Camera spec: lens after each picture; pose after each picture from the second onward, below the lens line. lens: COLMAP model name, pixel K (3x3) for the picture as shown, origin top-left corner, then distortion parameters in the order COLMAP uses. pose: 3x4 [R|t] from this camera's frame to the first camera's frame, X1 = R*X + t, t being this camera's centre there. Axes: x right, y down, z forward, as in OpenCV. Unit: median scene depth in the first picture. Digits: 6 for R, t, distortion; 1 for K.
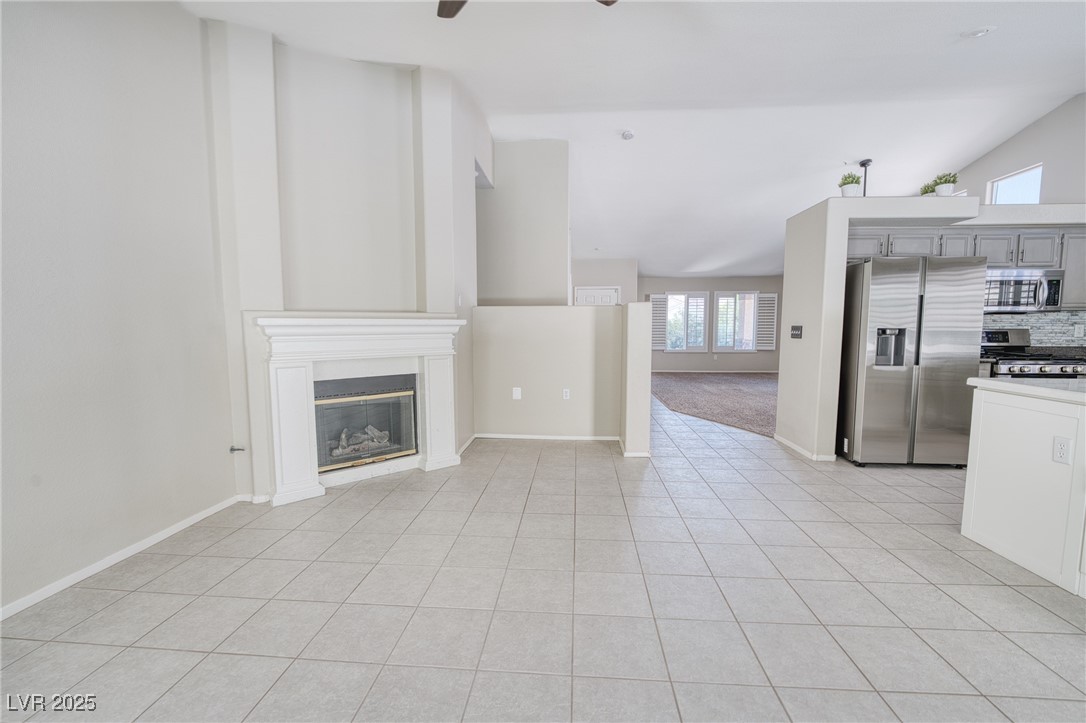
lens RADIAL K [[444.0, 0, 545.2], [0, 444.0, 363.6], [0, 0, 1]] dist [-0.000568, -0.000009]
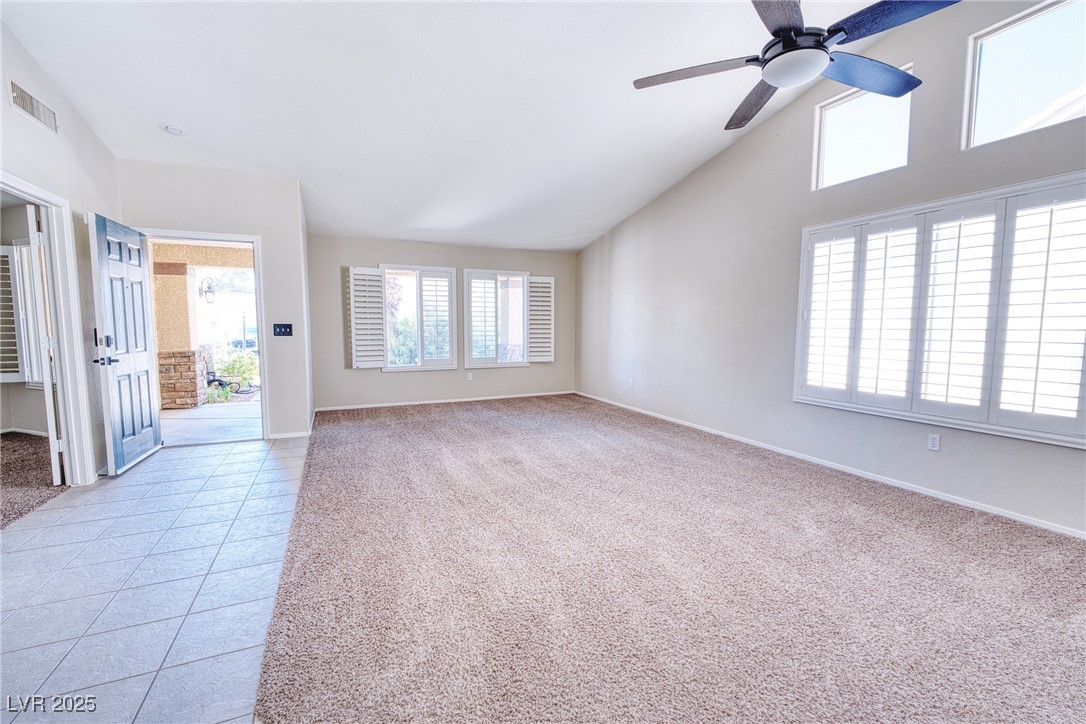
lens RADIAL K [[451.3, 0, 543.0], [0, 451.3, 362.0], [0, 0, 1]] dist [-0.006994, -0.000195]
pose [[0.876182, -0.036092, 0.480627, 0.173731], [0.037056, 0.999285, 0.007487, -0.035081], [-0.480553, 0.011250, 0.876893, 0.404811]]
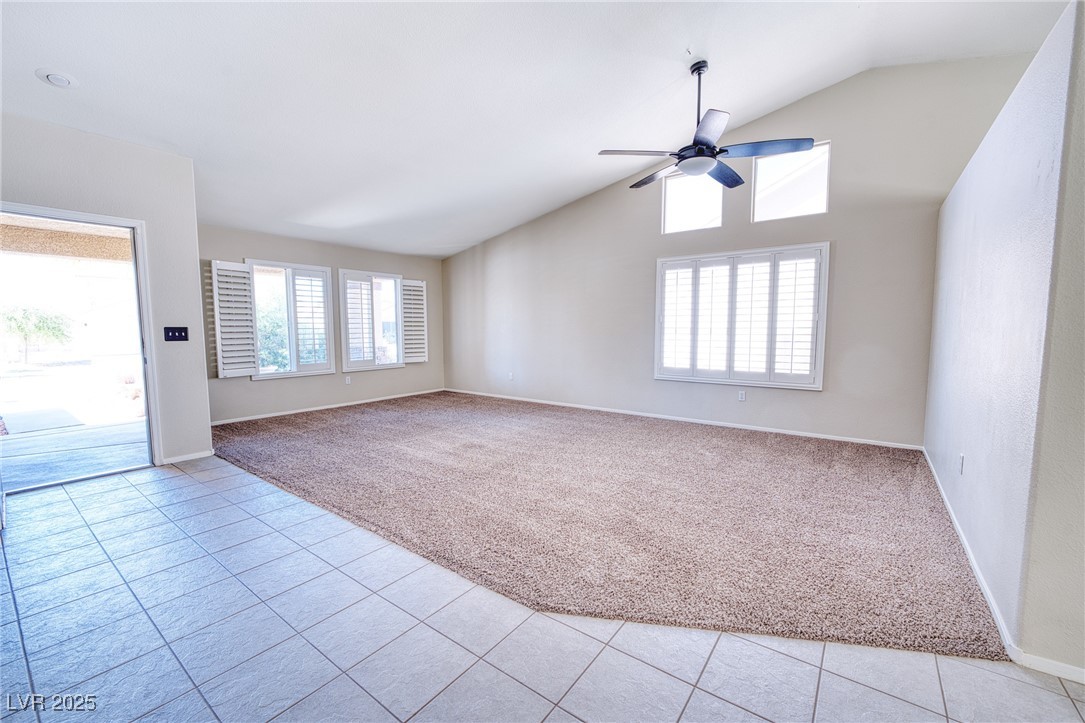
lens RADIAL K [[443.6, 0, 544.7], [0, 443.6, 363.6], [0, 0, 1]] dist [-0.000568, -0.000009]
pose [[0.536628, -0.070622, 0.840858, 0.024240], [0.072463, 0.996667, 0.037462, -0.039572], [-0.840702, 0.040828, 0.539957, 0.456495]]
